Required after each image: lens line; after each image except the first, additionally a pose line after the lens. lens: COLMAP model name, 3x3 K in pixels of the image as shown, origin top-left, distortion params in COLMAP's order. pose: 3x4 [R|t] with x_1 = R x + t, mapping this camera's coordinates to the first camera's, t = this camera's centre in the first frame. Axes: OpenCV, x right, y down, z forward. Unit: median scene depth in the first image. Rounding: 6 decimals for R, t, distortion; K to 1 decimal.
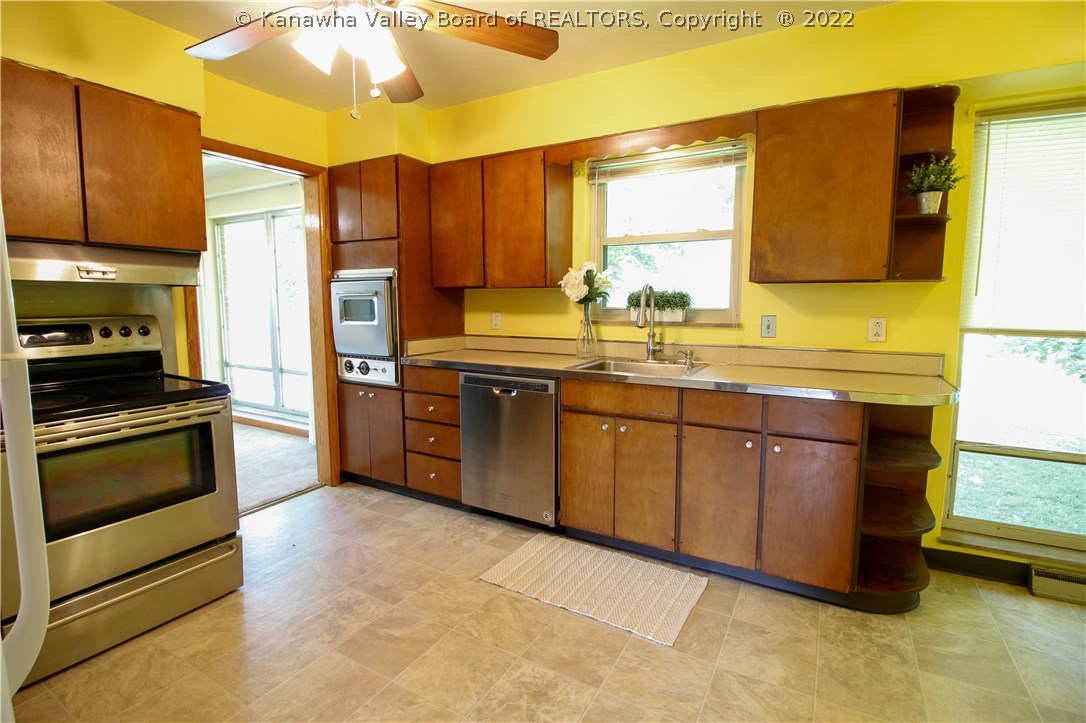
lens RADIAL K [[503.9, 0, 543.0], [0, 503.9, 361.5], [0, 0, 1]] dist [-0.000091, -0.015721]
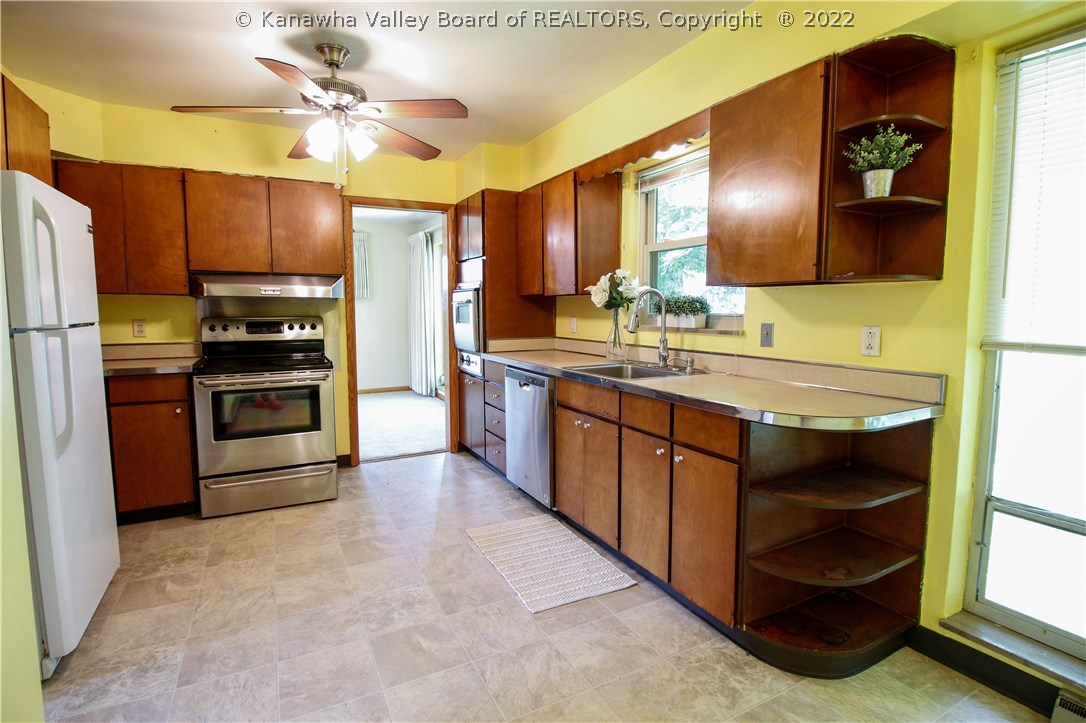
lens RADIAL K [[522.7, 0, 543.0], [0, 522.7, 361.5], [0, 0, 1]] dist [-0.000827, -0.014711]
pose [[0.840152, 0.053177, -0.539737, 0.681751], [-0.061346, 0.998112, 0.002846, -0.000296], [0.538870, 0.030720, 0.841829, 0.008320]]
